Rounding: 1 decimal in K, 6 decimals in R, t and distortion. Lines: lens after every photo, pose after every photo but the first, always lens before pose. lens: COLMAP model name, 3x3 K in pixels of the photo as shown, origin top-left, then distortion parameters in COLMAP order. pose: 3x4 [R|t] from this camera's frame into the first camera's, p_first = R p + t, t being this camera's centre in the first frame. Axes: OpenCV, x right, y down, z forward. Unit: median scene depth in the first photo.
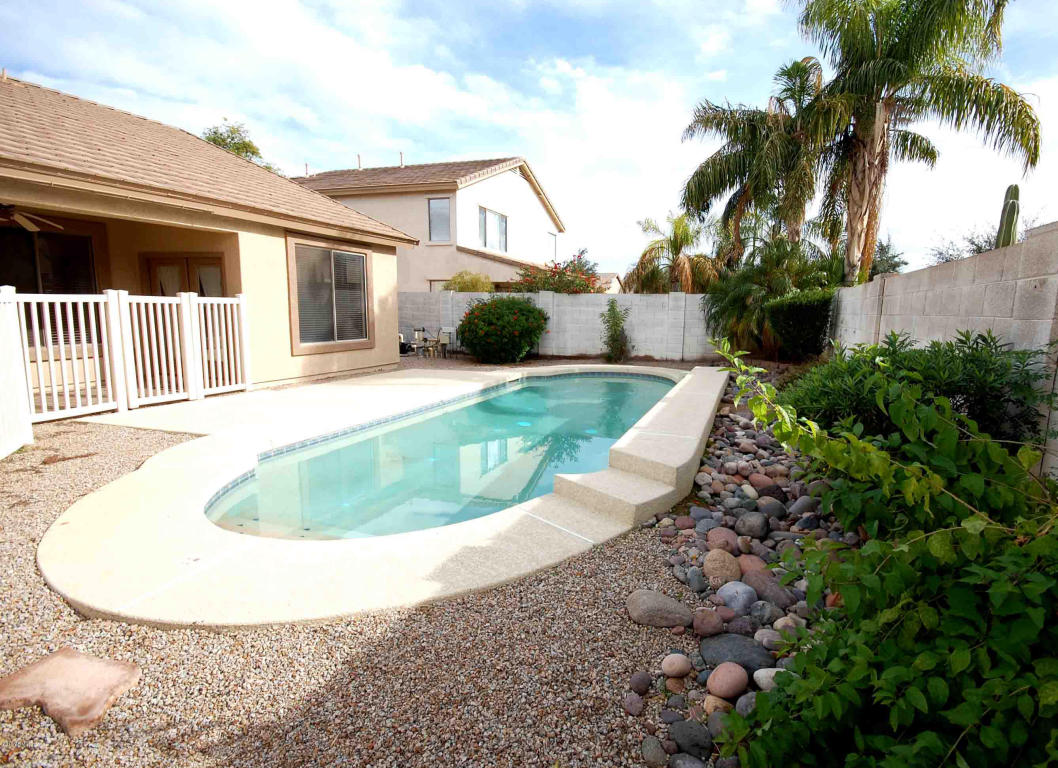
lens RADIAL K [[532.1, 0, 535.7], [0, 532.1, 386.2], [0, 0, 1]] dist [-0.010593, -0.001683]
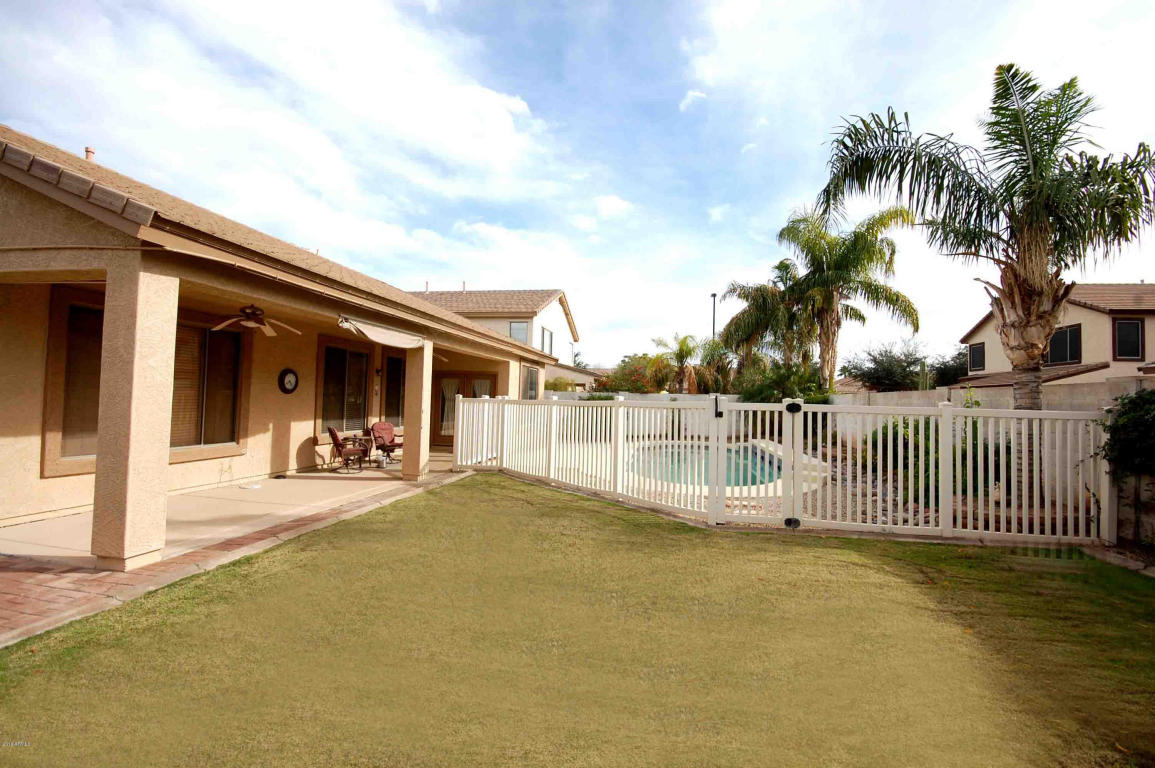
lens RADIAL K [[511.0, 0, 575.3], [0, 511.0, 383.4], [0, 0, 1]] dist [0.000493, -0.003562]
pose [[0.985160, 0.005916, 0.171538, -0.519759], [0.024805, 0.984007, -0.176392, 0.059361], [-0.169838, 0.178030, 0.969258, -0.488031]]
